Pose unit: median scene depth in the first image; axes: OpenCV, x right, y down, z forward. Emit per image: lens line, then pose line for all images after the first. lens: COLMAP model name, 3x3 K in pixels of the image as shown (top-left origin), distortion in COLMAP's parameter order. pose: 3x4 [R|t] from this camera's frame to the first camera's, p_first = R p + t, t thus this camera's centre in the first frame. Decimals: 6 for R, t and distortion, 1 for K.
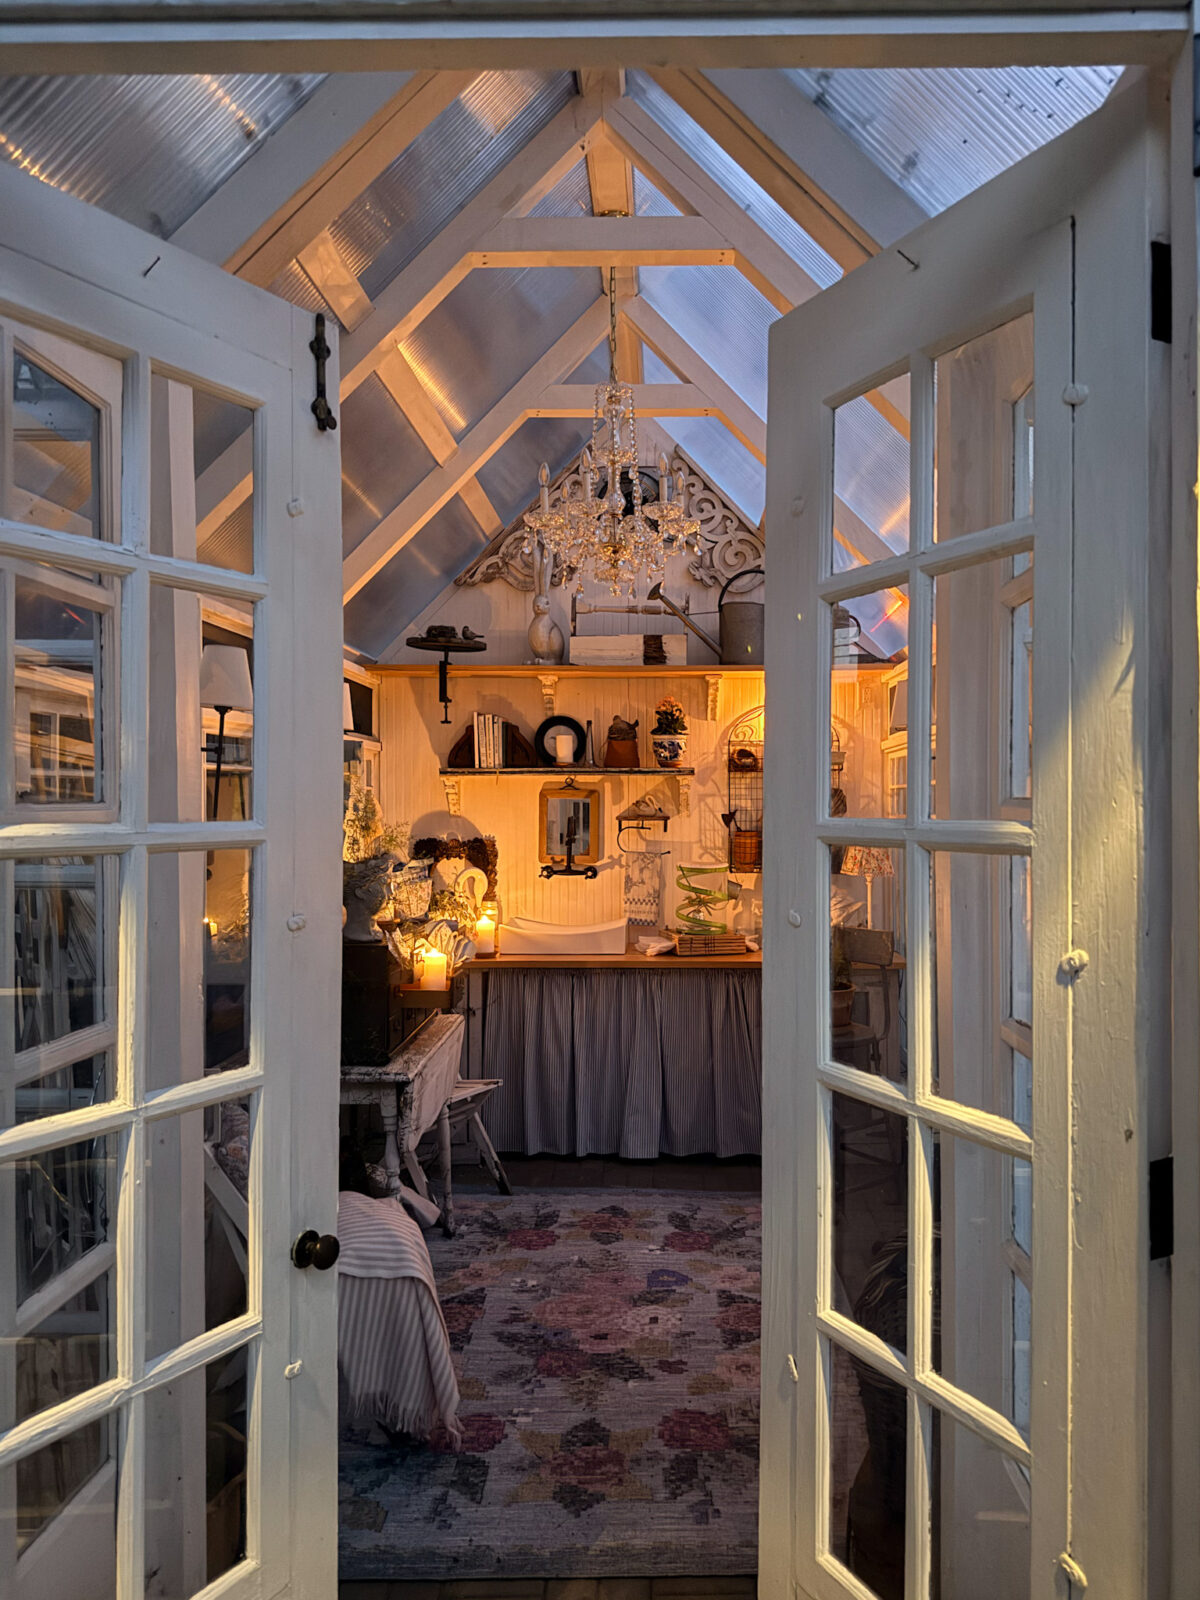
lens RADIAL K [[1144.6, 0, 642.4], [0, 1144.6, 805.6], [0, 0, 1]] dist [0.059621, -0.104279]
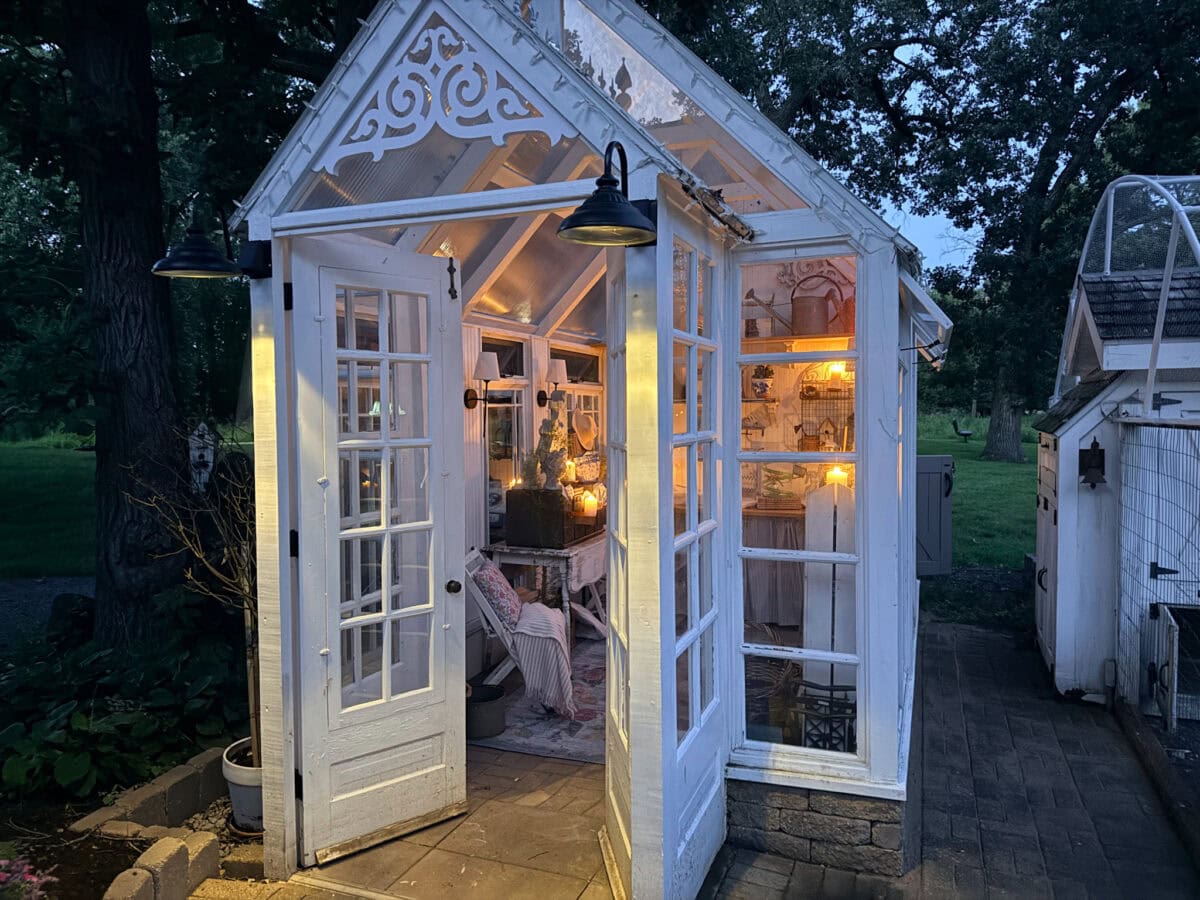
lens RADIAL K [[862.3, 0, 597.3], [0, 862.3, 467.5], [0, 0, 1]] dist [0.188087, -0.395515]
pose [[0.930341, 0.021901, -0.366041, 0.273743], [0.003431, 0.997651, 0.068413, -0.020185], [0.366680, -0.064903, 0.928081, -0.283610]]
